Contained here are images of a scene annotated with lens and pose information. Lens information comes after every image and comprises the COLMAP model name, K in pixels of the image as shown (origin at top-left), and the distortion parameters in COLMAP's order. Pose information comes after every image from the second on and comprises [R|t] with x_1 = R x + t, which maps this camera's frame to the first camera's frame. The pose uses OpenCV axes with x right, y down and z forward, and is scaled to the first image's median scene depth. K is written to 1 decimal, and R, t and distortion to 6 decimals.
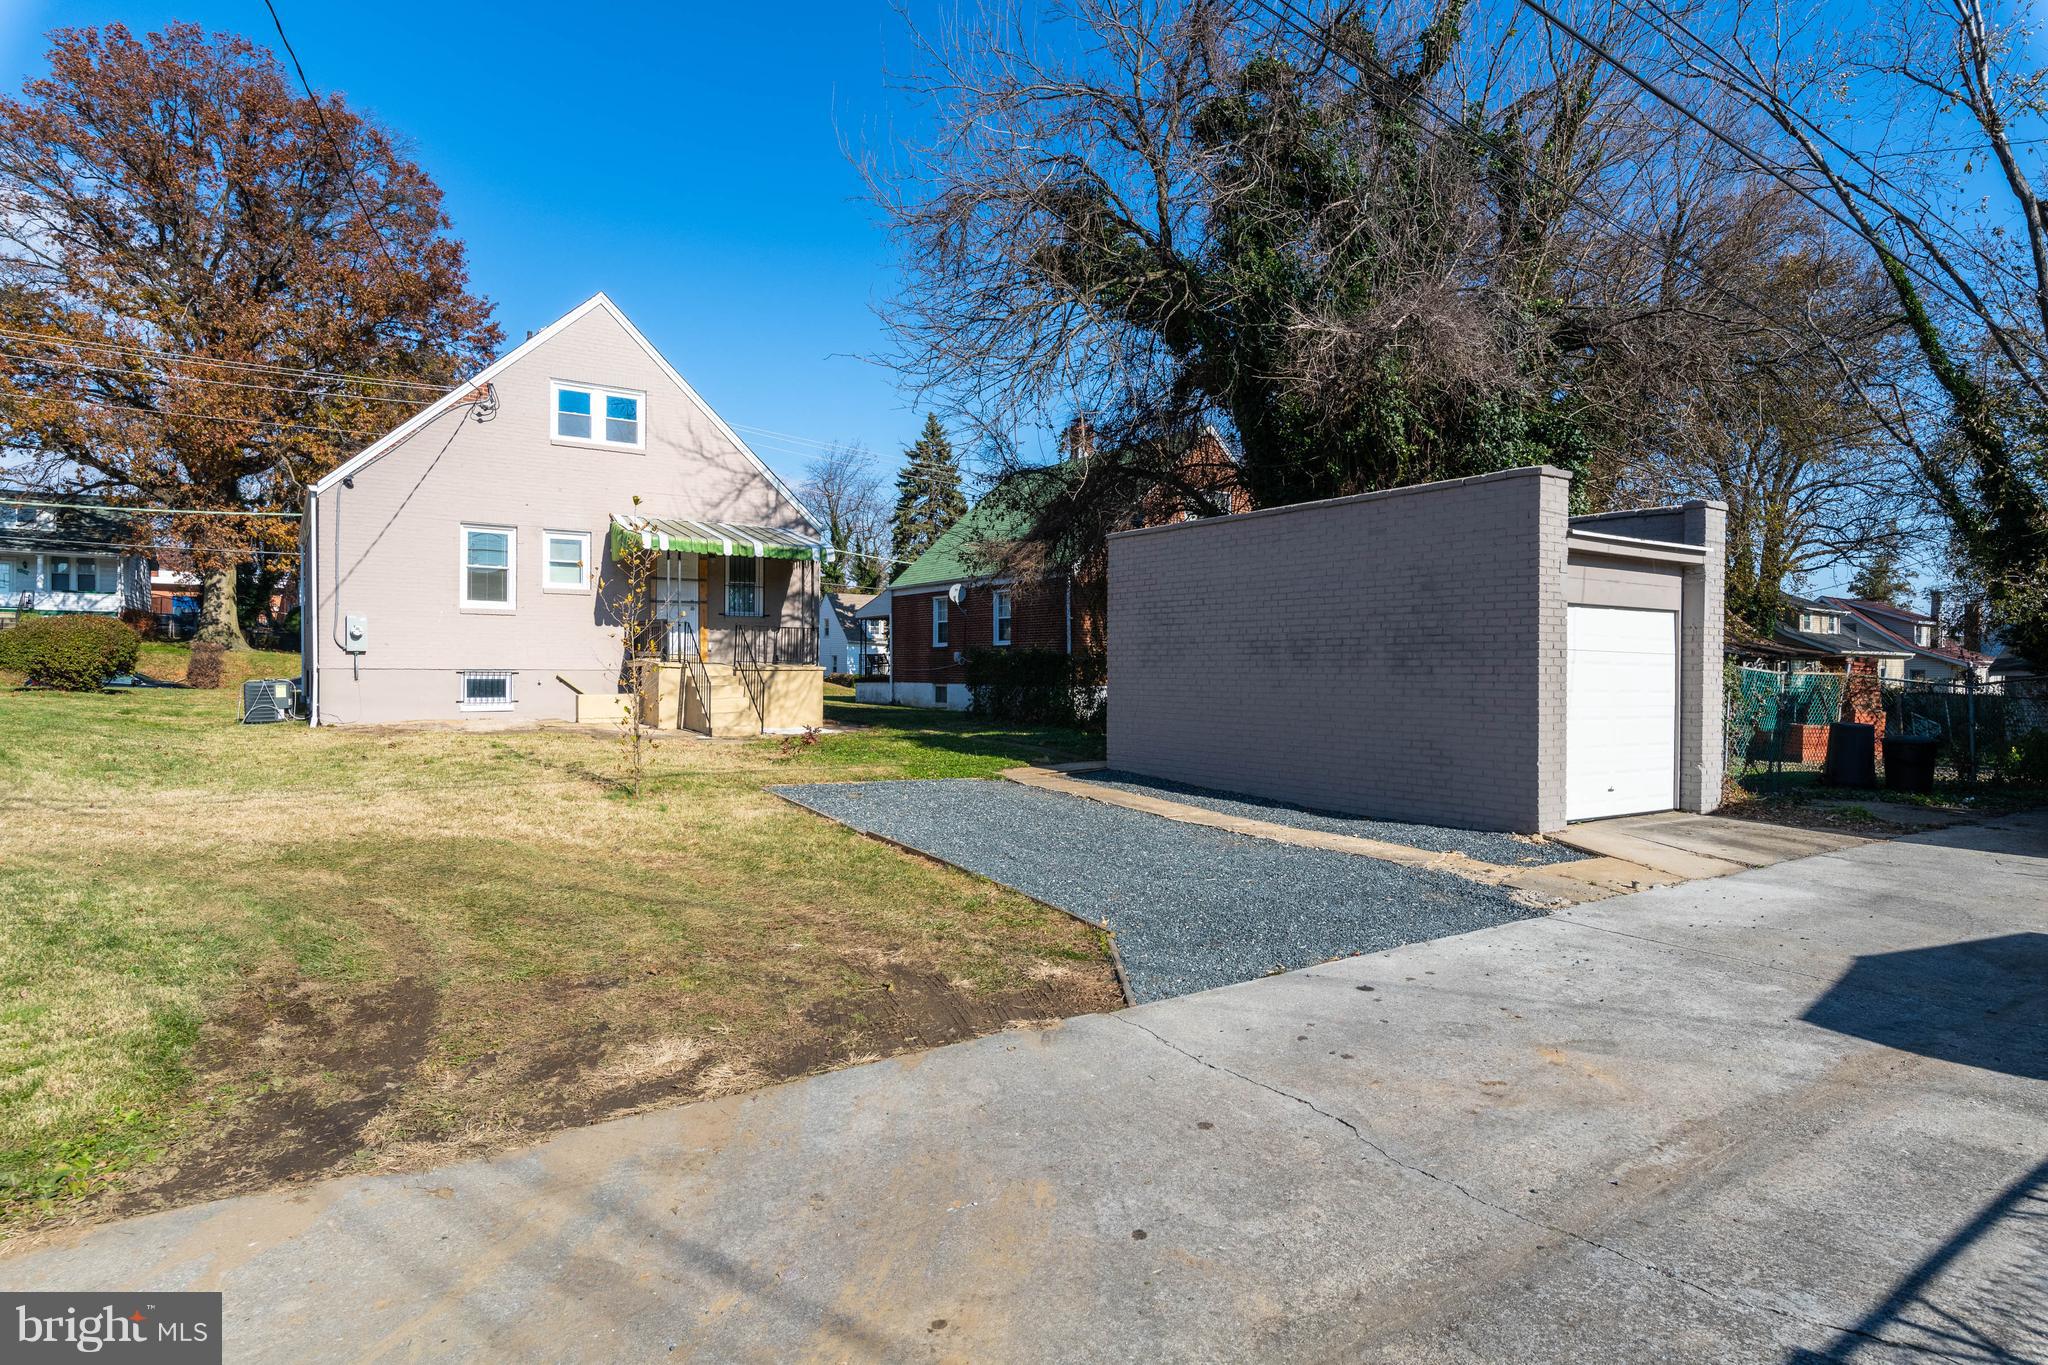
lens RADIAL K [[1095.3, 0, 1024.9], [0, 1095.3, 669.4], [0, 0, 1]] dist [0.012781, 0.000704]
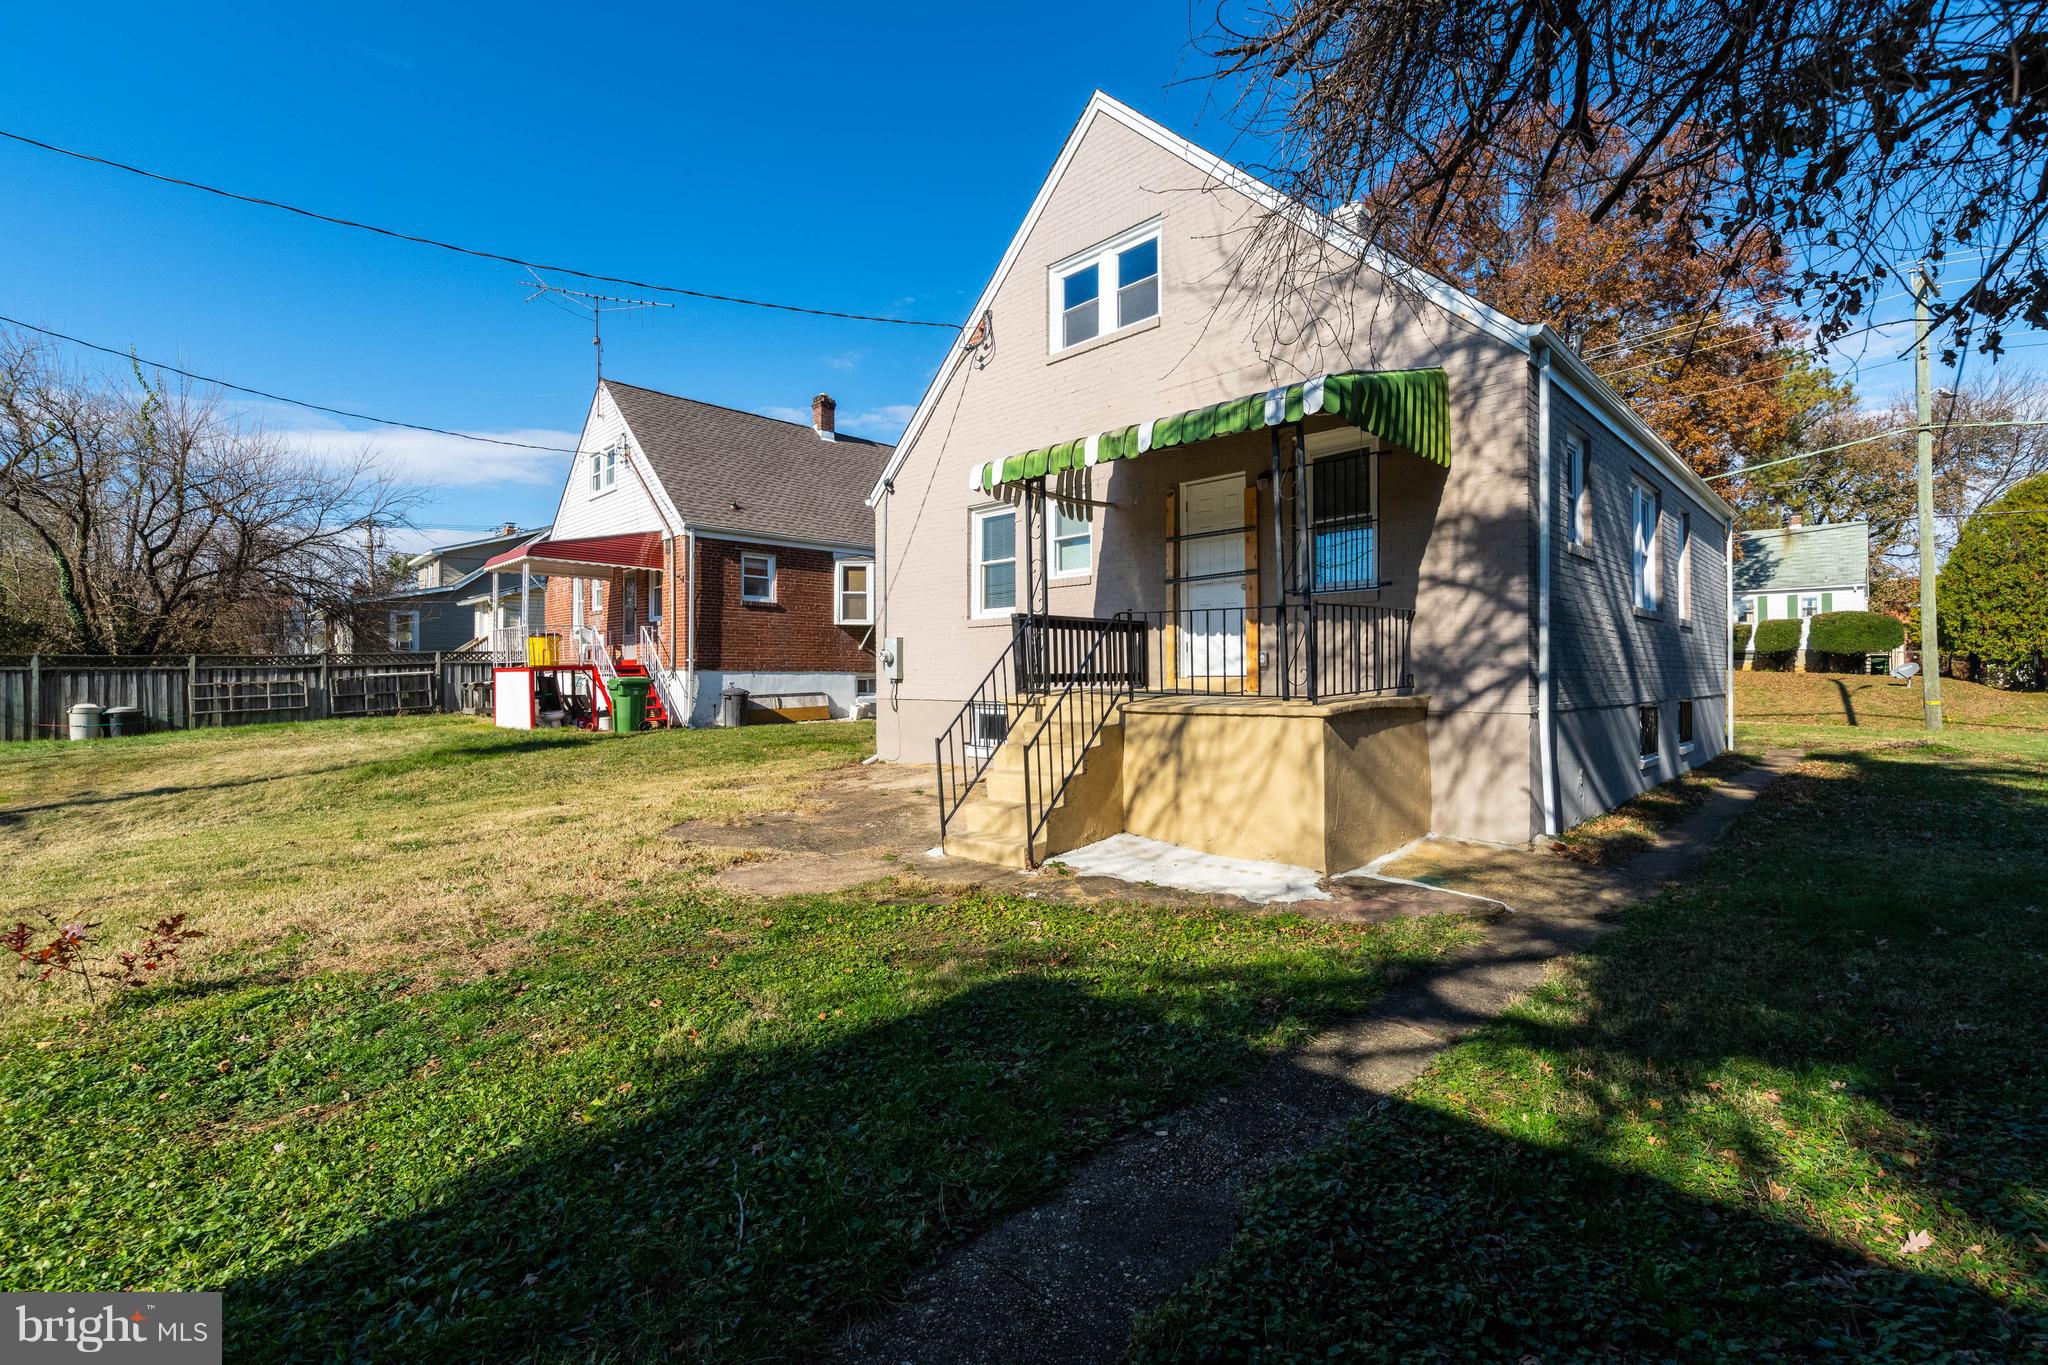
lens RADIAL K [[878.1, 0, 1032.8], [0, 878.1, 676.6], [0, 0, 1]] dist [-0.001724, -0.000647]
pose [[0.196851, -0.011501, -0.980366, 0.087276], [0.000597, 0.999932, -0.011610, -0.008955], [0.980433, 0.001701, 0.196845, 0.871439]]
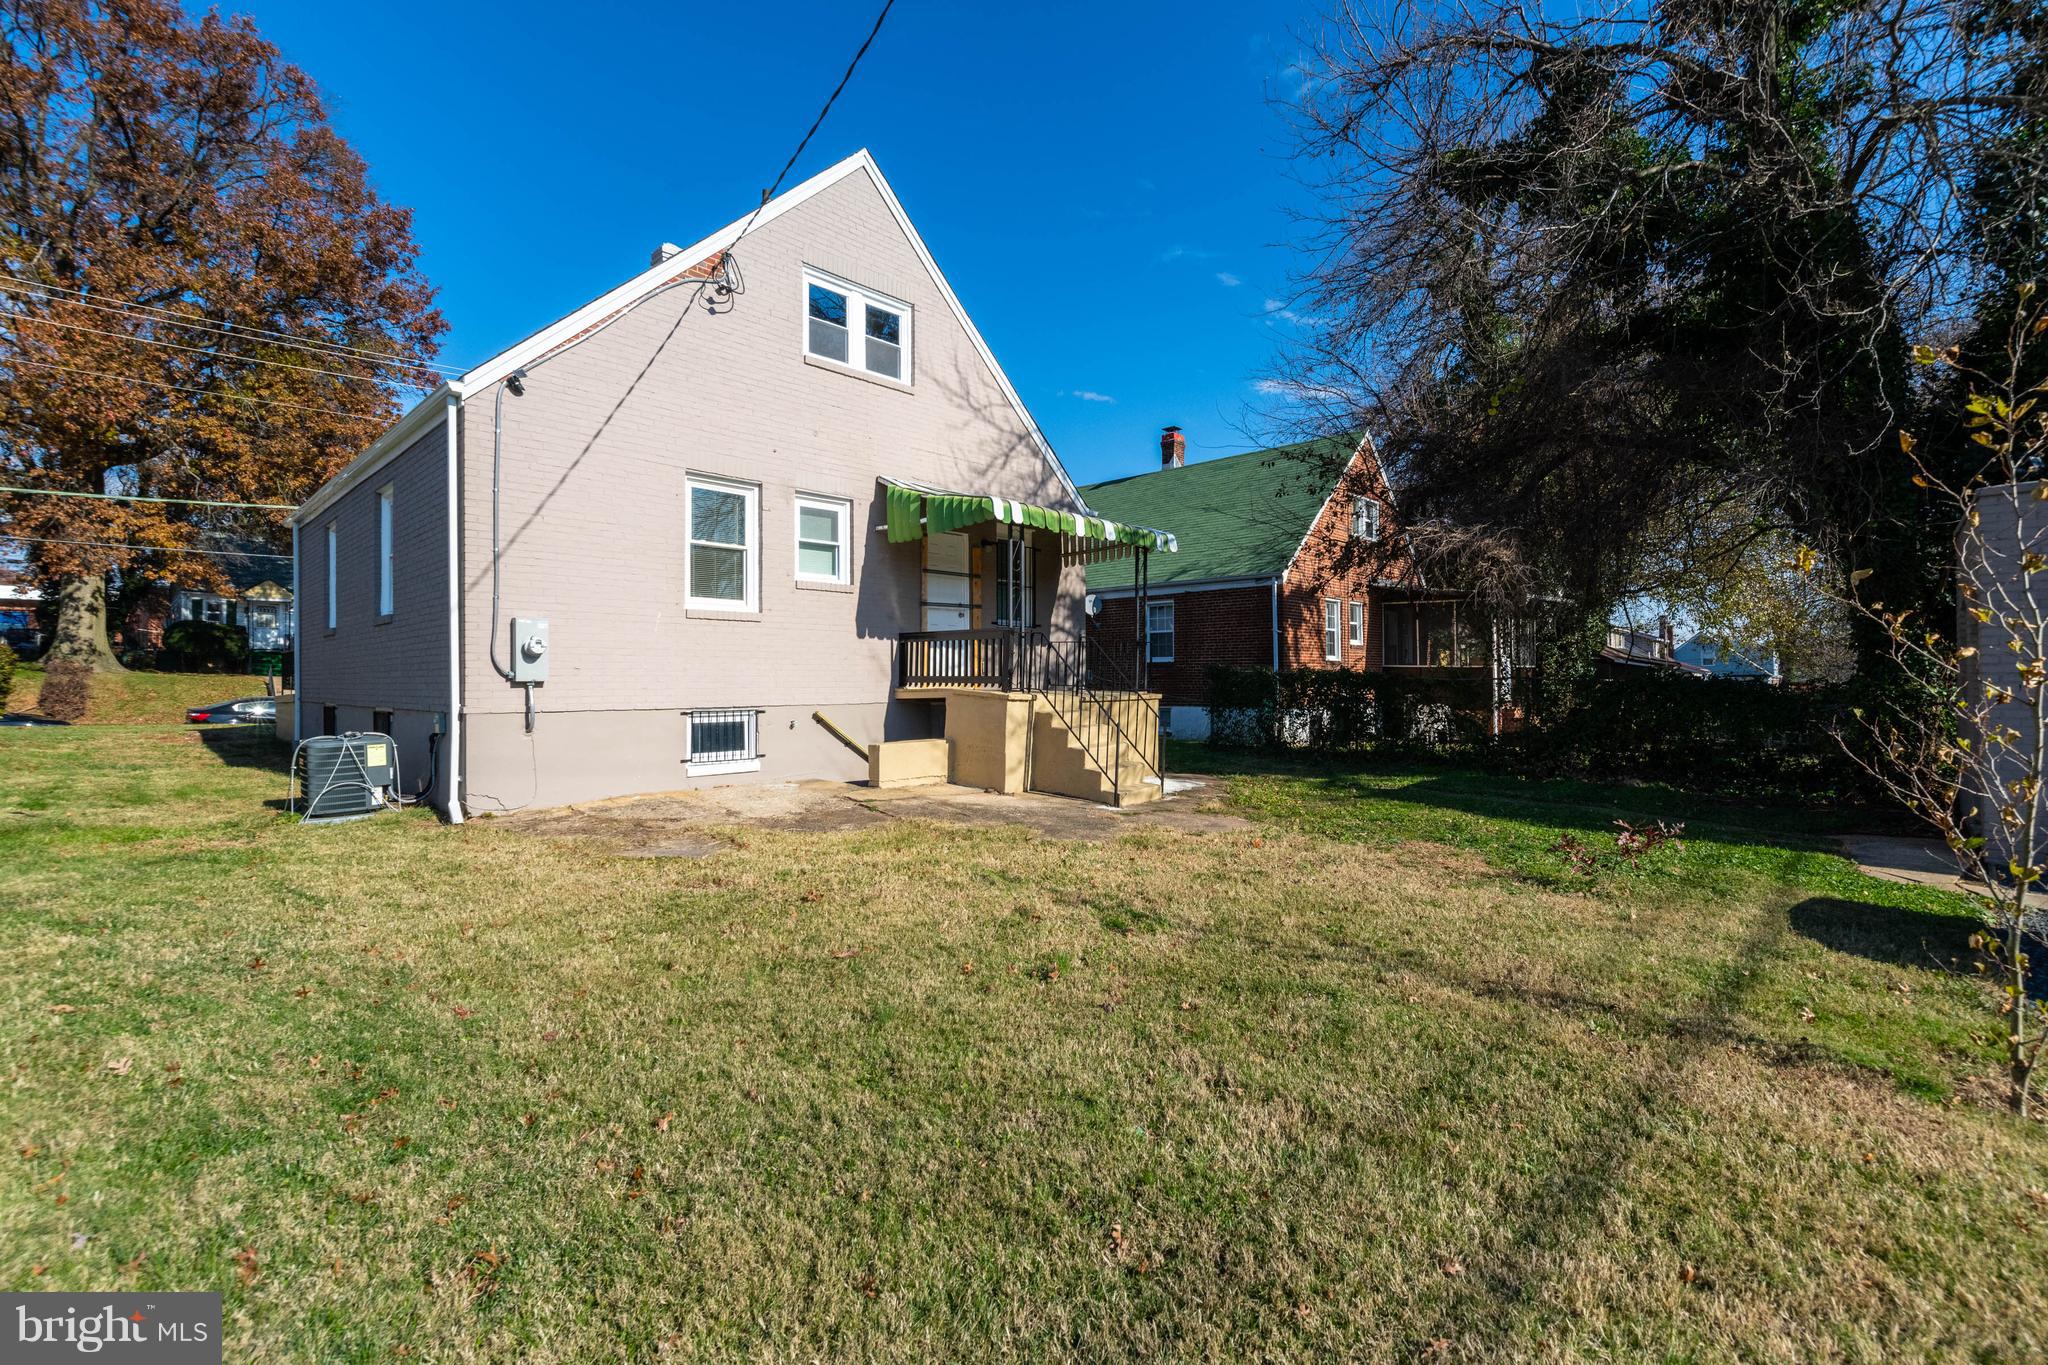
lens RADIAL K [[878.1, 0, 1032.8], [0, 878.1, 676.6], [0, 0, 1]] dist [-0.001724, -0.000647]
pose [[0.975067, -0.009795, 0.221692, -0.408891], [0.010059, 0.999949, -0.000064, -0.015147], [-0.221681, 0.002292, 0.975117, 0.448970]]
